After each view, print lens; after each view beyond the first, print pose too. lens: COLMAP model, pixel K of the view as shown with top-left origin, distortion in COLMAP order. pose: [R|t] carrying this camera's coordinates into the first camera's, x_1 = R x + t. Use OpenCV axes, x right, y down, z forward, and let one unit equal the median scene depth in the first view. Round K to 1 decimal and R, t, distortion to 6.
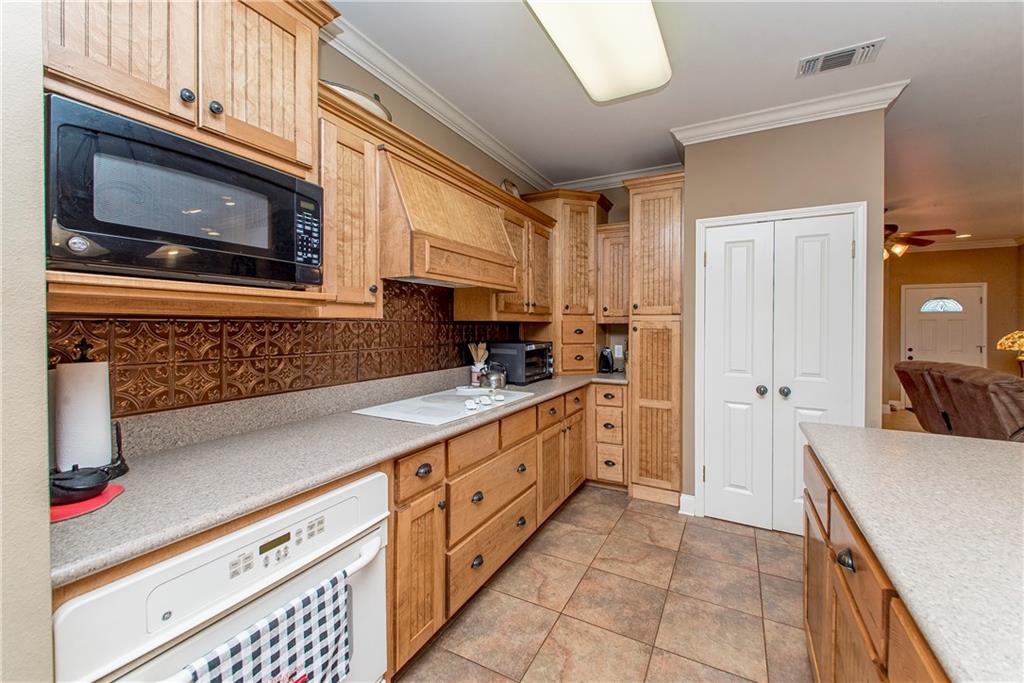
lens RADIAL K [[407.1, 0, 520.4], [0, 407.1, 328.1], [0, 0, 1]] dist [-0.000024, -0.004731]
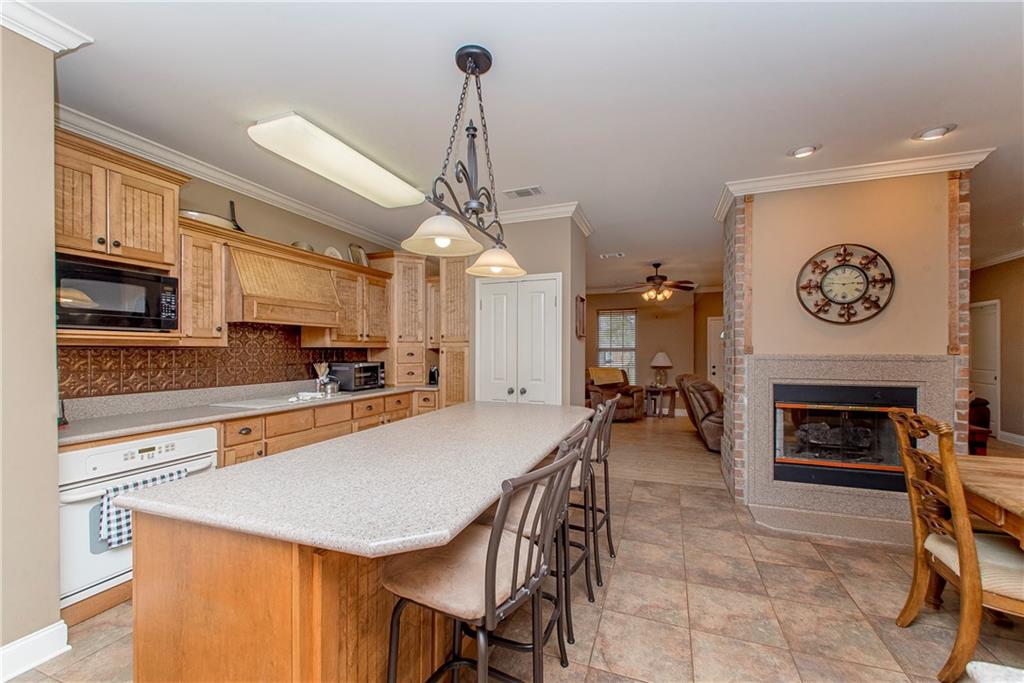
lens RADIAL K [[407.1, 0, 513.8], [0, 407.1, 349.8], [0, 0, 1]] dist [-0.000024, -0.004731]
pose [[0.990648, -0.007815, 0.136220, 0.594110], [0.009276, 0.999906, -0.010094, 0.018842], [-0.136128, 0.011263, 0.990627, -0.805356]]
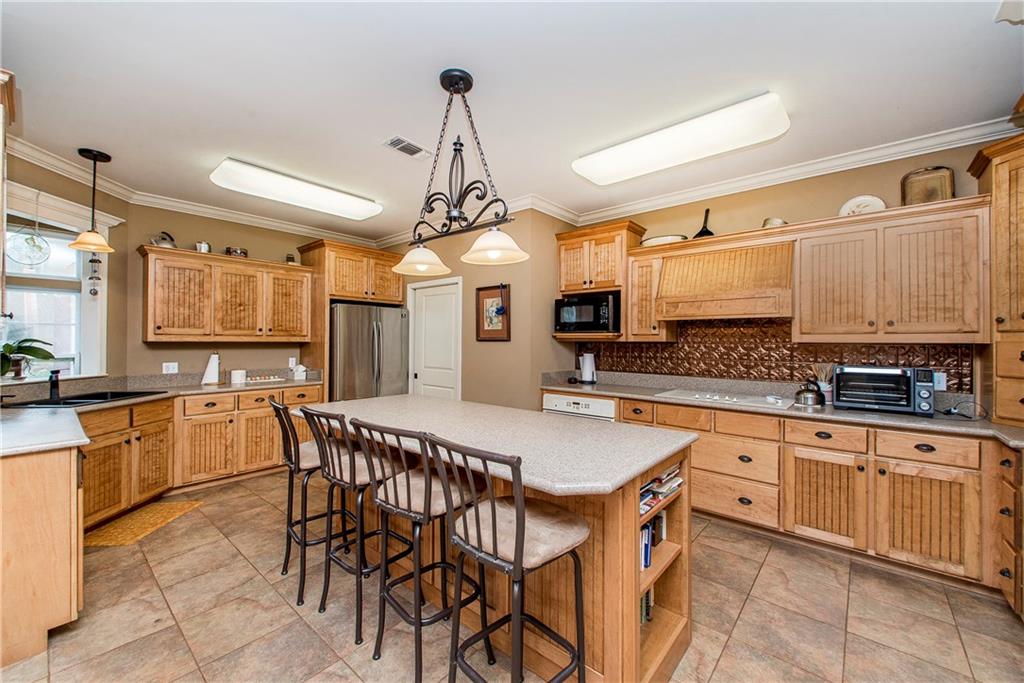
lens RADIAL K [[407.1, 0, 513.5], [0, 407.1, 340.7], [0, 0, 1]] dist [-0.000024, -0.004731]
pose [[-0.216968, -0.008068, -0.976145, 1.767386], [-0.021328, 0.999766, -0.003522, -0.005236], [0.975946, 0.020055, -0.217089, 0.706174]]
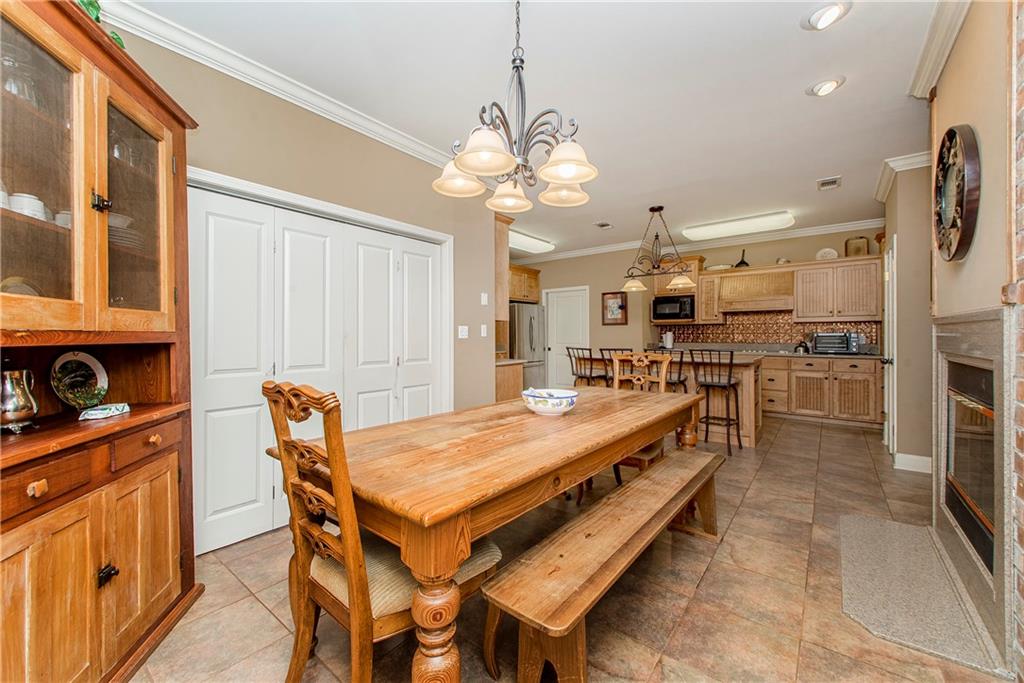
lens RADIAL K [[407.1, 0, 509.2], [0, 407.1, 335.8], [0, 0, 1]] dist [-0.000024, -0.004731]
pose [[-0.188356, -0.004824, -0.982089, 3.564481], [-0.013097, 0.999911, -0.002400, 0.118973], [0.982013, 0.012410, -0.188403, -0.176681]]
